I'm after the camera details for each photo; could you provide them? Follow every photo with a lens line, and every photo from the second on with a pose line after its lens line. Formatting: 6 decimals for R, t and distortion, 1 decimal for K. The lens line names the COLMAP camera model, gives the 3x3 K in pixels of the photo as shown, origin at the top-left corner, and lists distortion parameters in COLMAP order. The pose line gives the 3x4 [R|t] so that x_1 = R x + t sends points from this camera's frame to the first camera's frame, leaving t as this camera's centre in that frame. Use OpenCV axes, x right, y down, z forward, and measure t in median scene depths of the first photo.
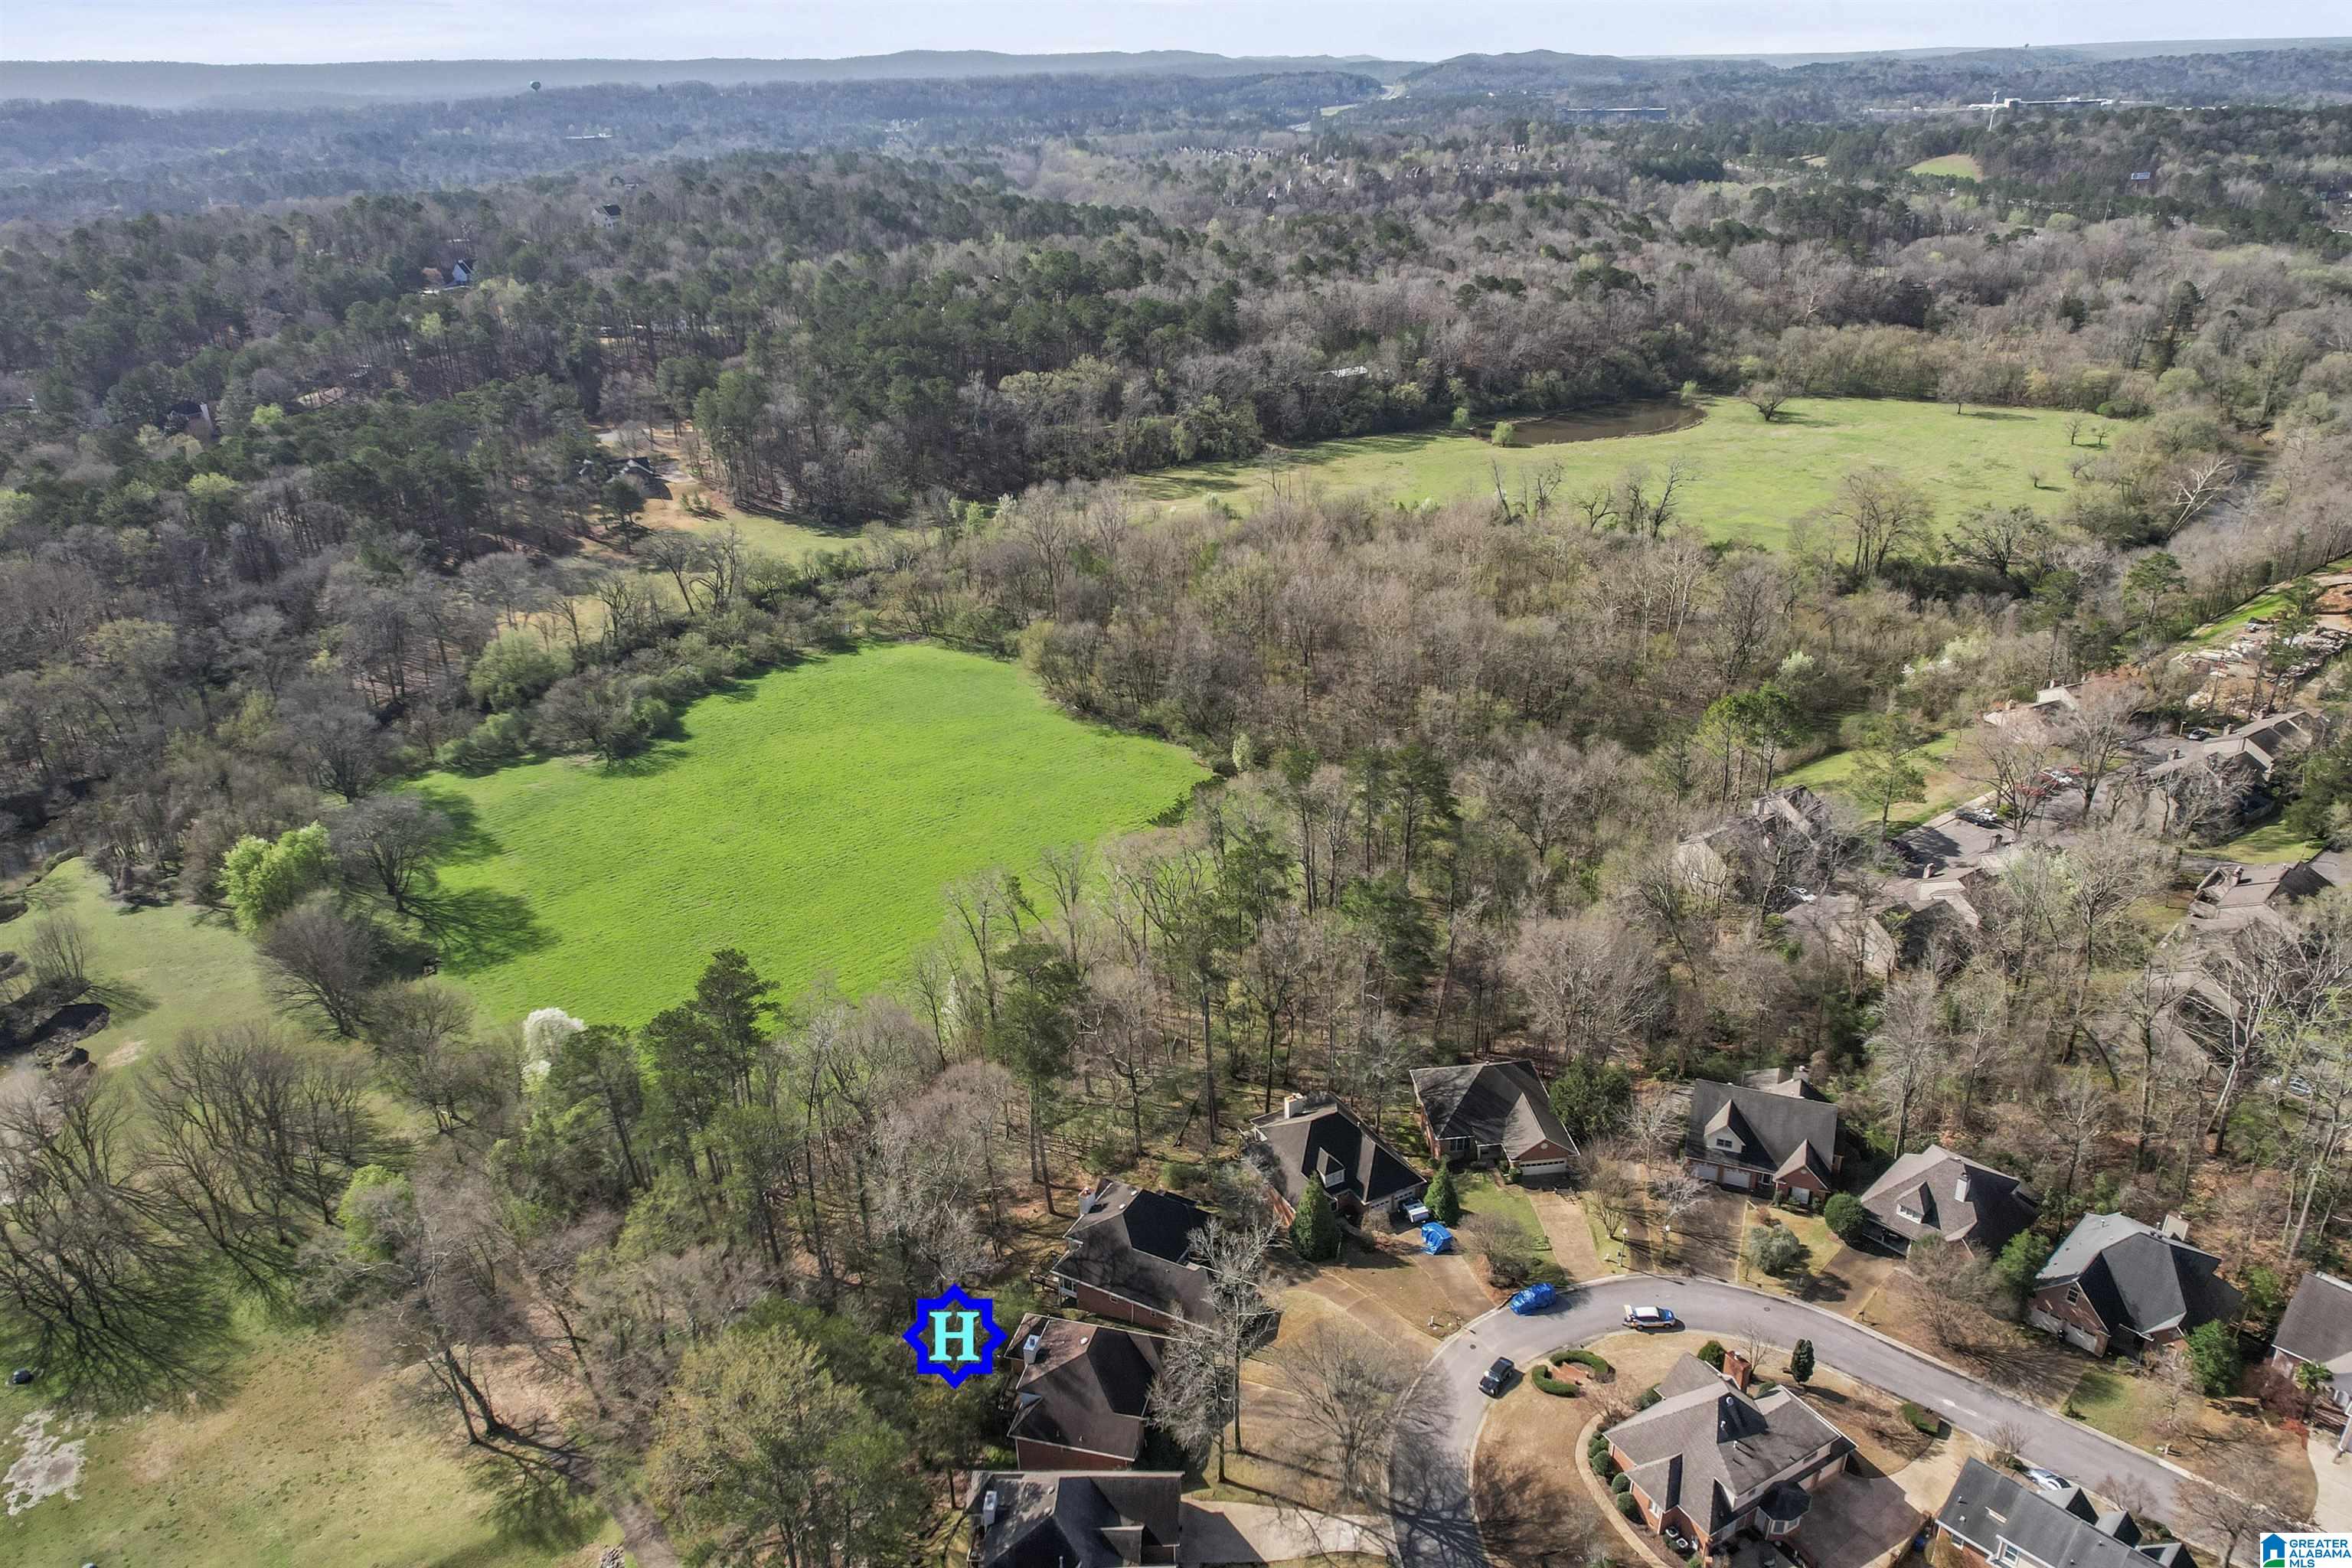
lens RADIAL K [[1654.7, 0, 1176.0], [0, 1654.7, 784.0], [0, 0, 1]] dist [-0.079783, 0.084451]
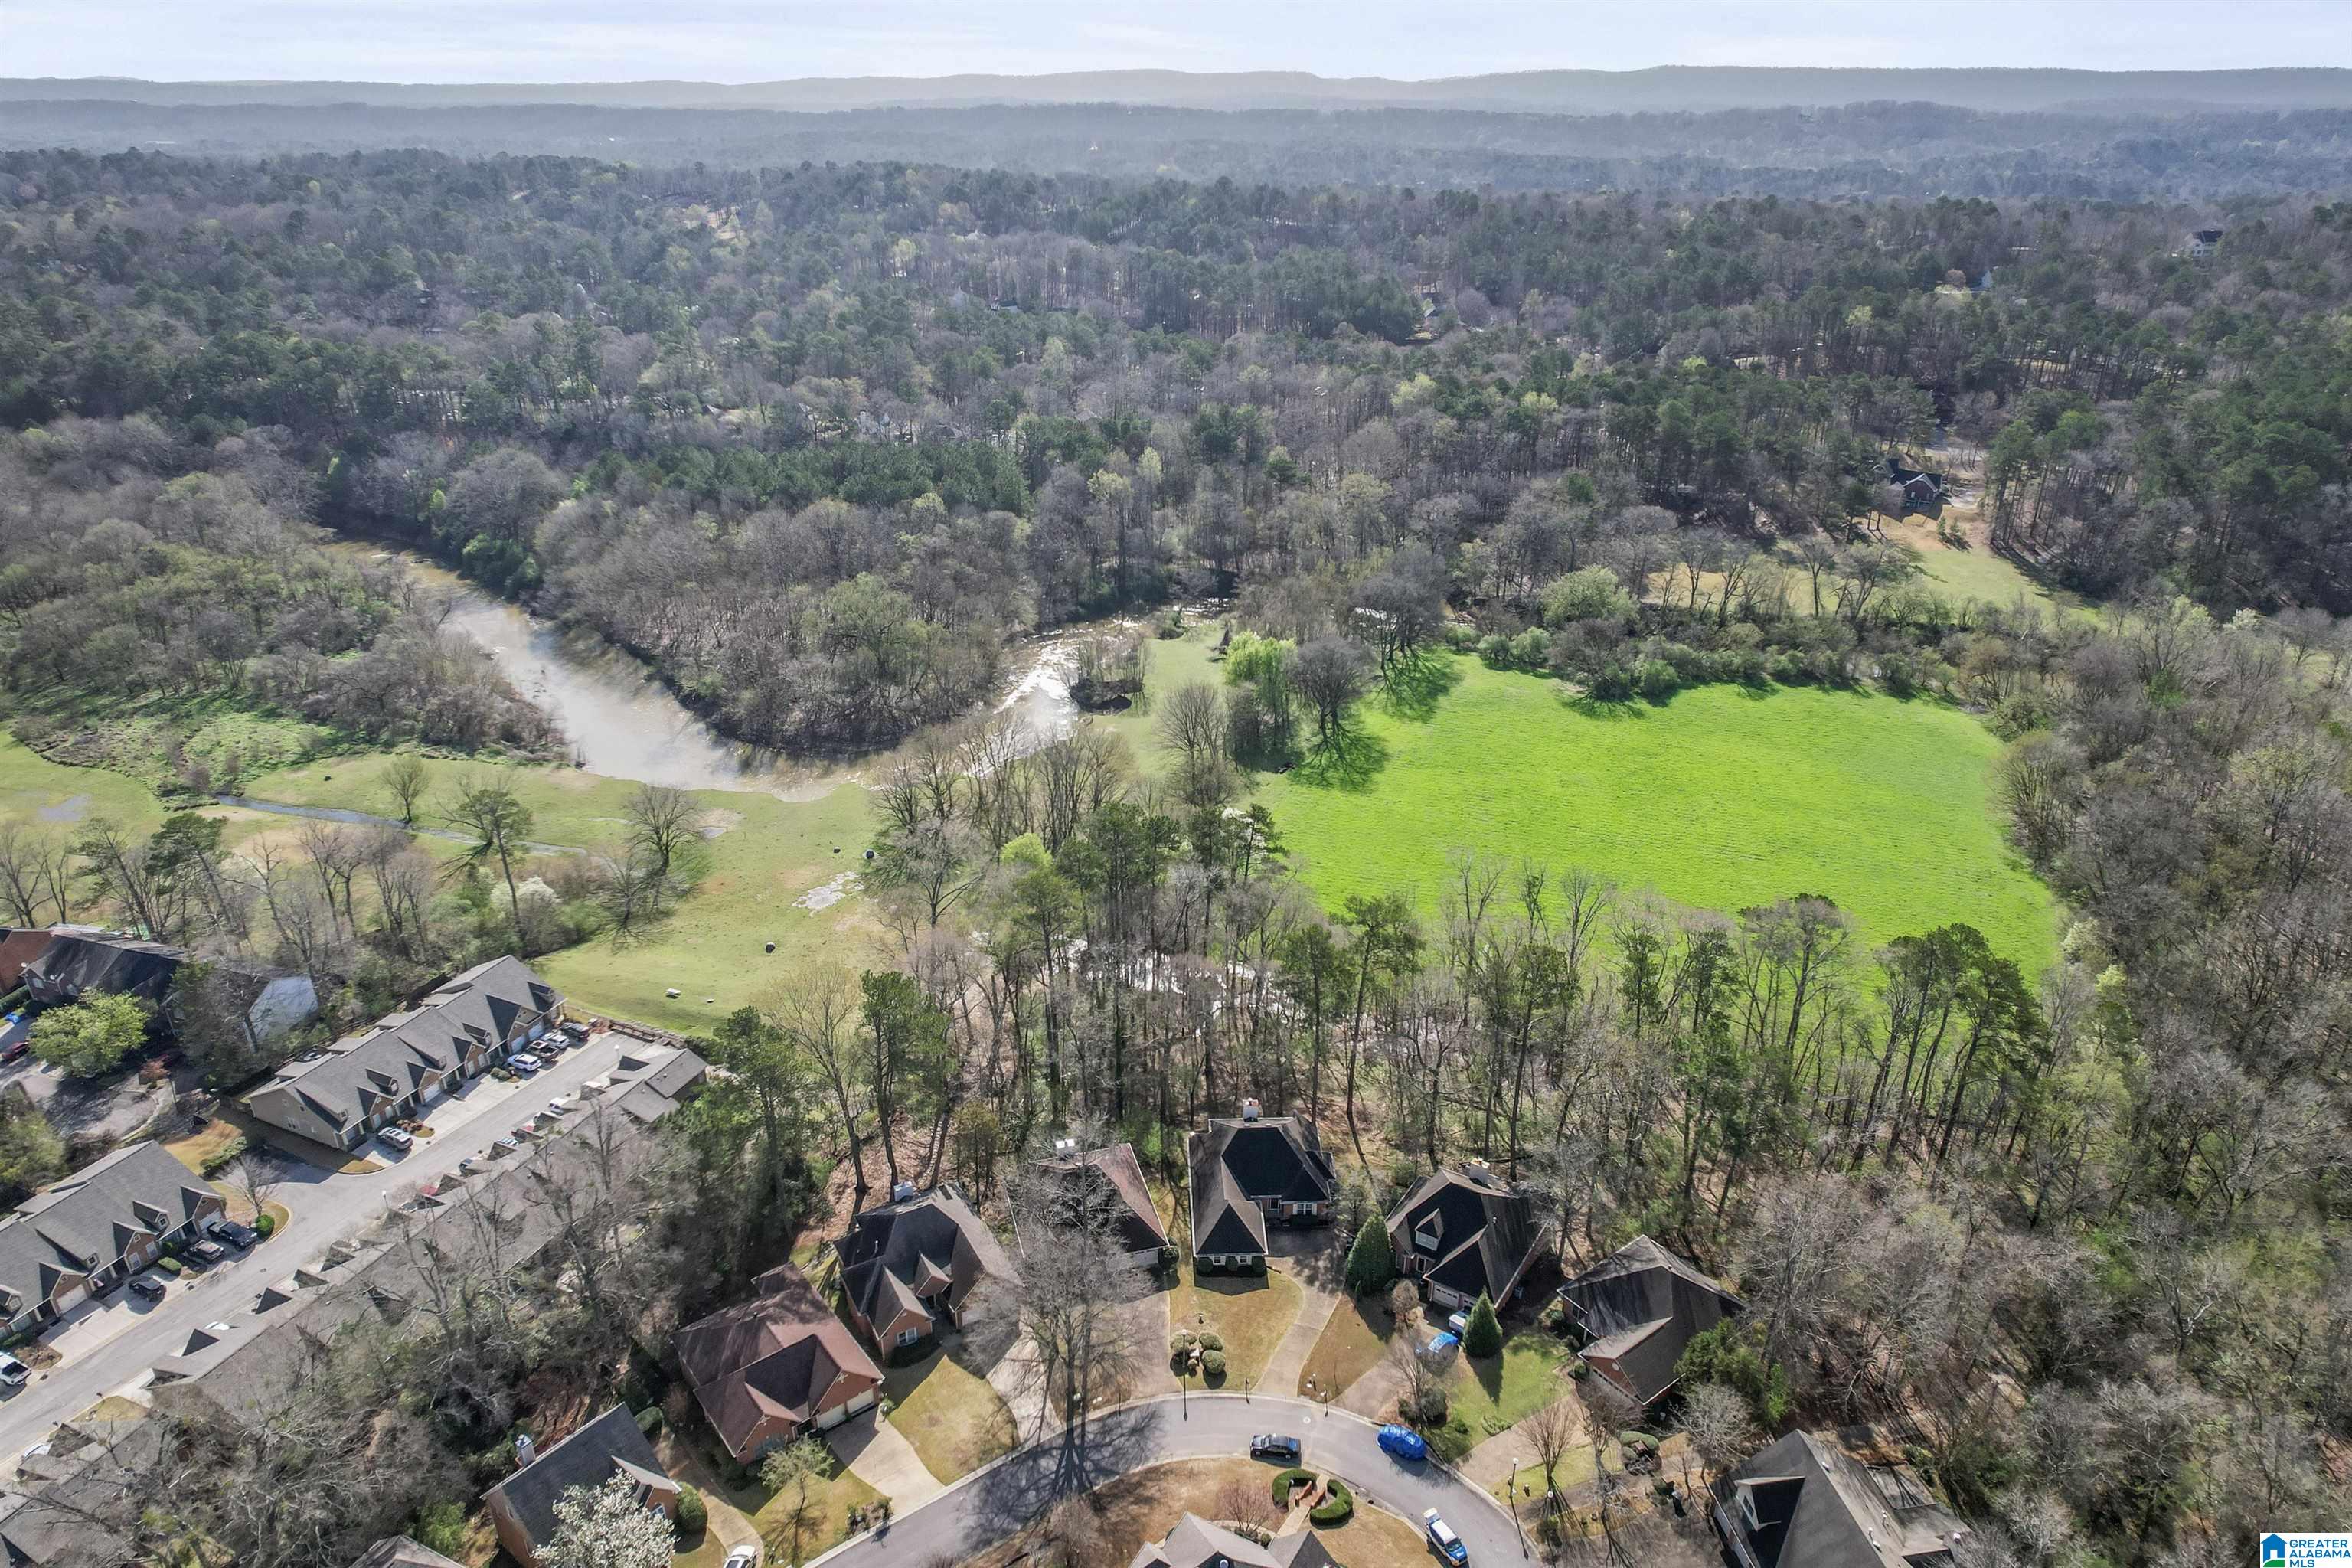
lens RADIAL K [[1516.4, 0, 1176.0], [0, 1516.4, 784.0], [0, 0, 1]] dist [-0.071346, 0.070443]
pose [[0.506262, 0.385524, -0.771408, 0.335942], [-0.362311, 0.906821, 0.215420, -0.080928], [0.782579, 0.170430, 0.598769, 0.165295]]
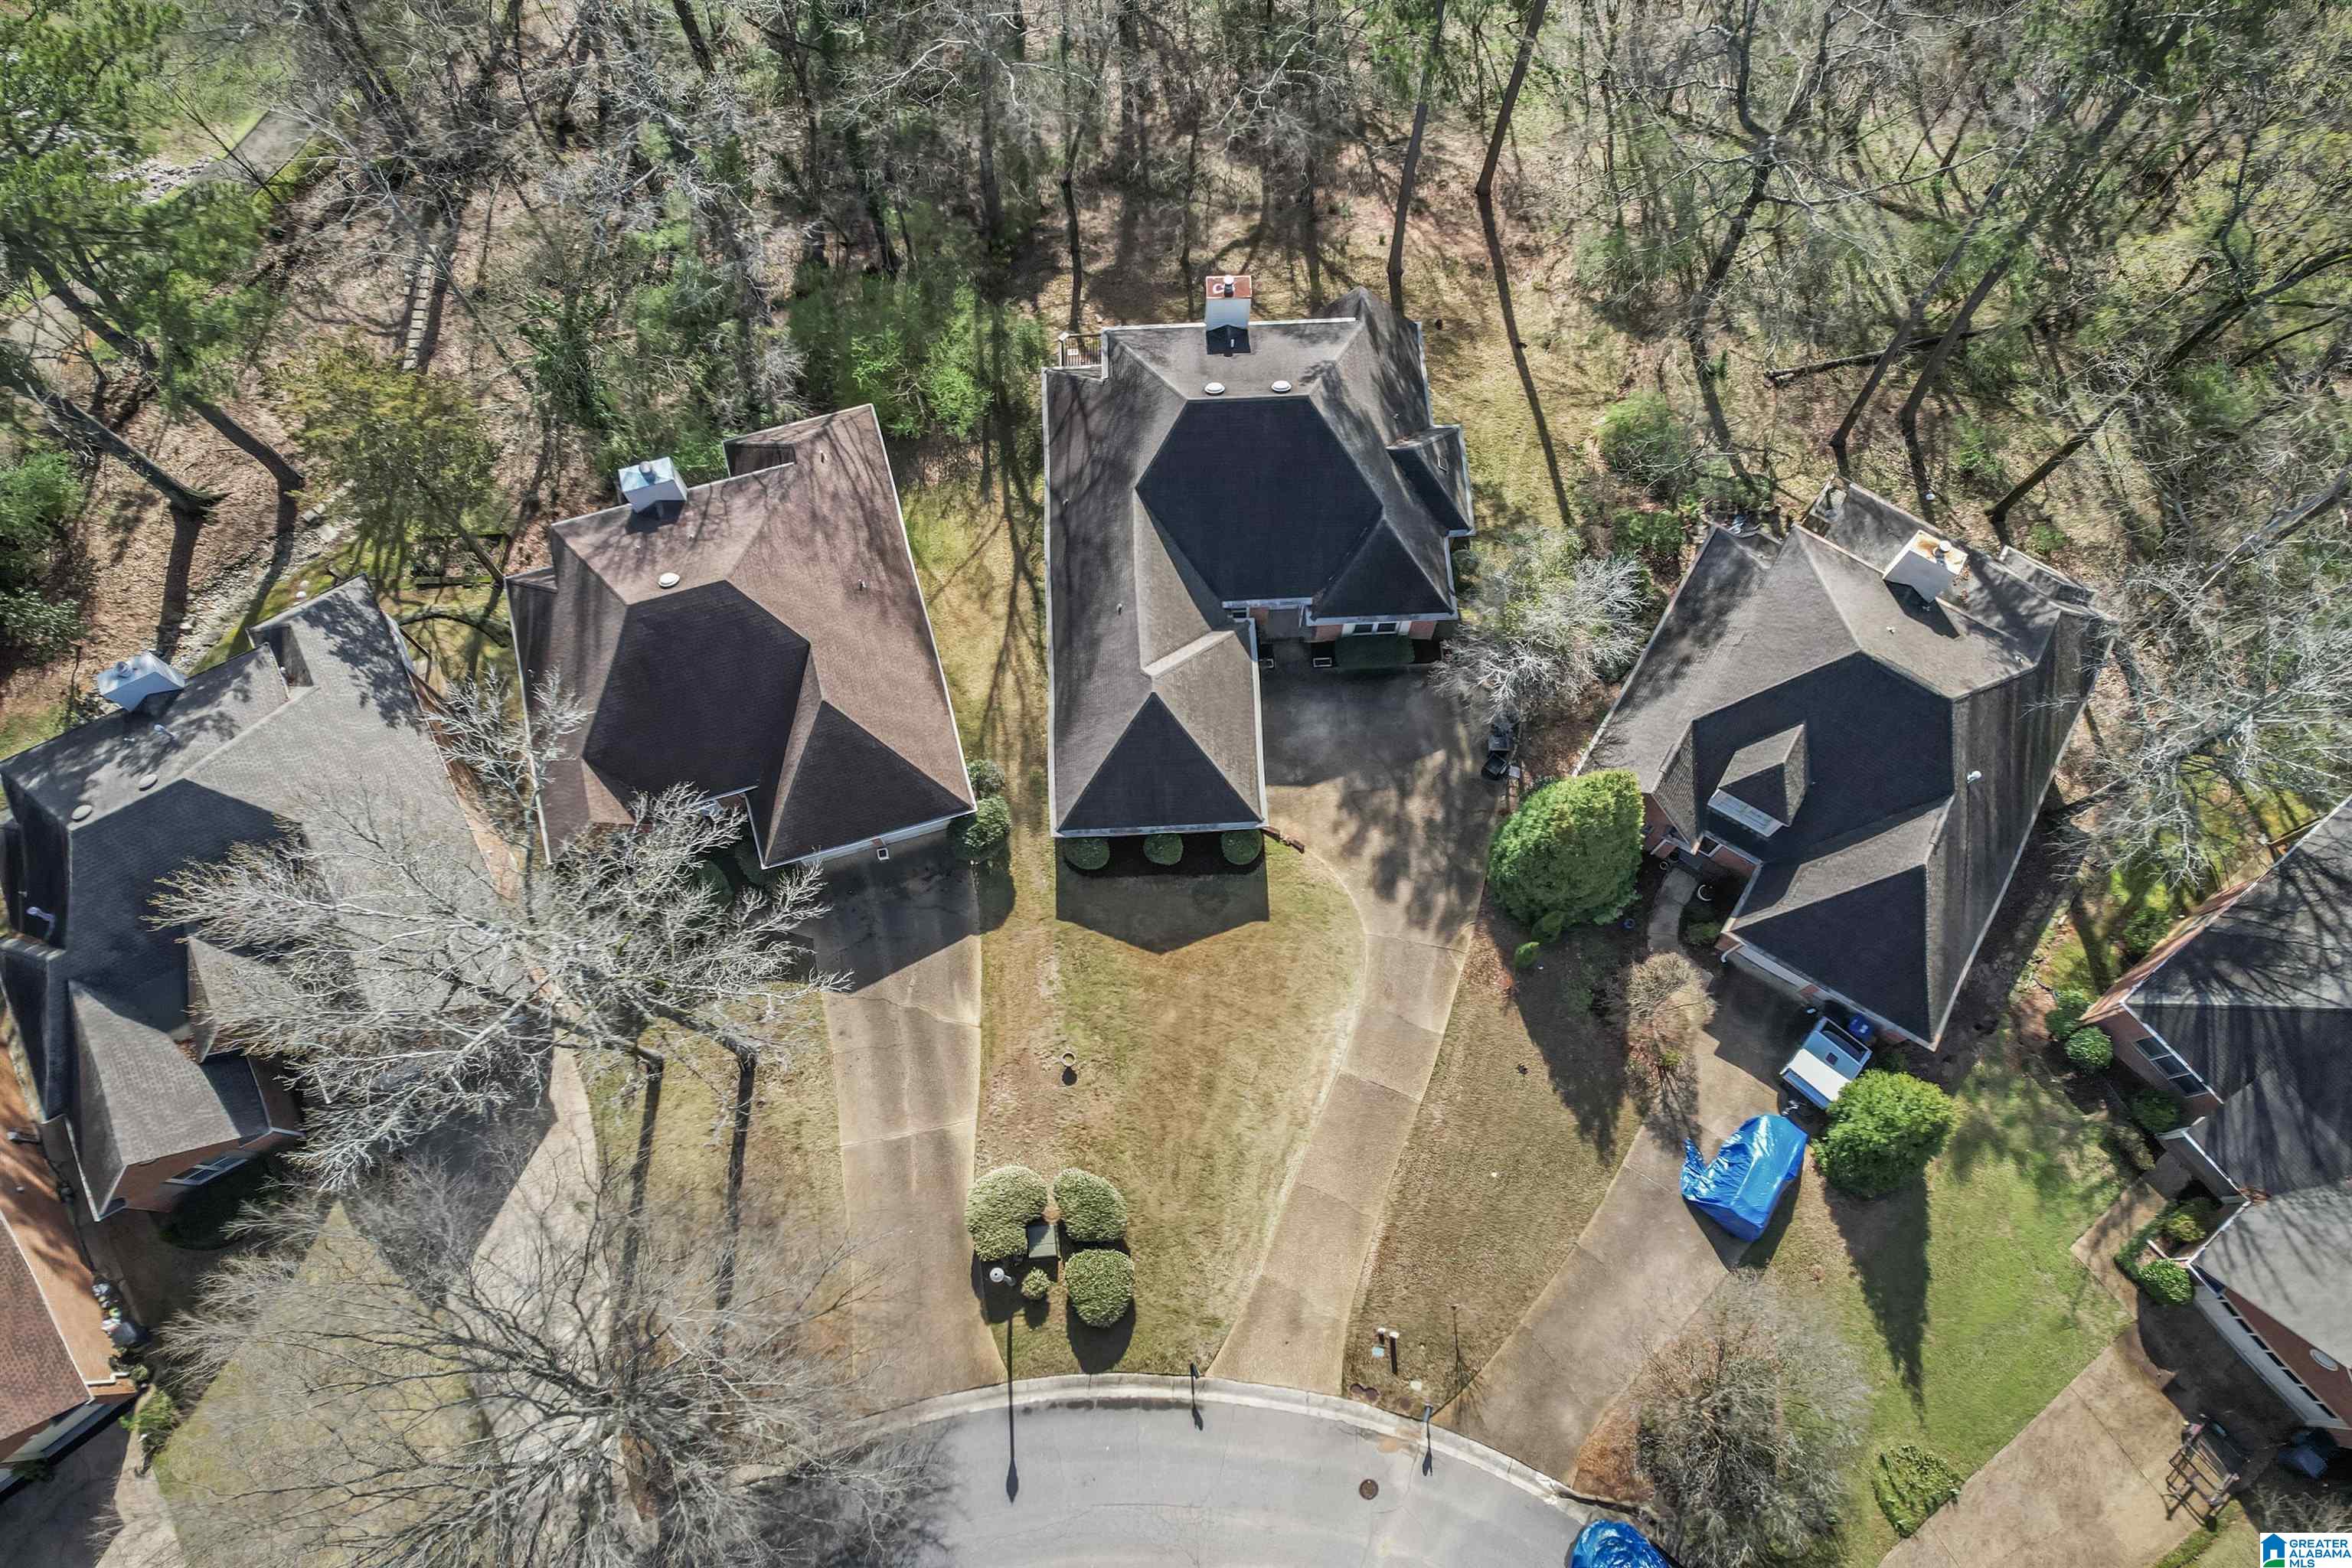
lens RADIAL K [[1516.4, 0, 1176.0], [0, 1516.4, 784.0], [0, 0, 1]] dist [-0.071346, 0.070443]
pose [[0.518173, 0.812840, -0.266061, 0.061968], [-0.357991, 0.488650, 0.795653, 0.022165], [0.776749, -0.317038, 0.544194, 0.415413]]
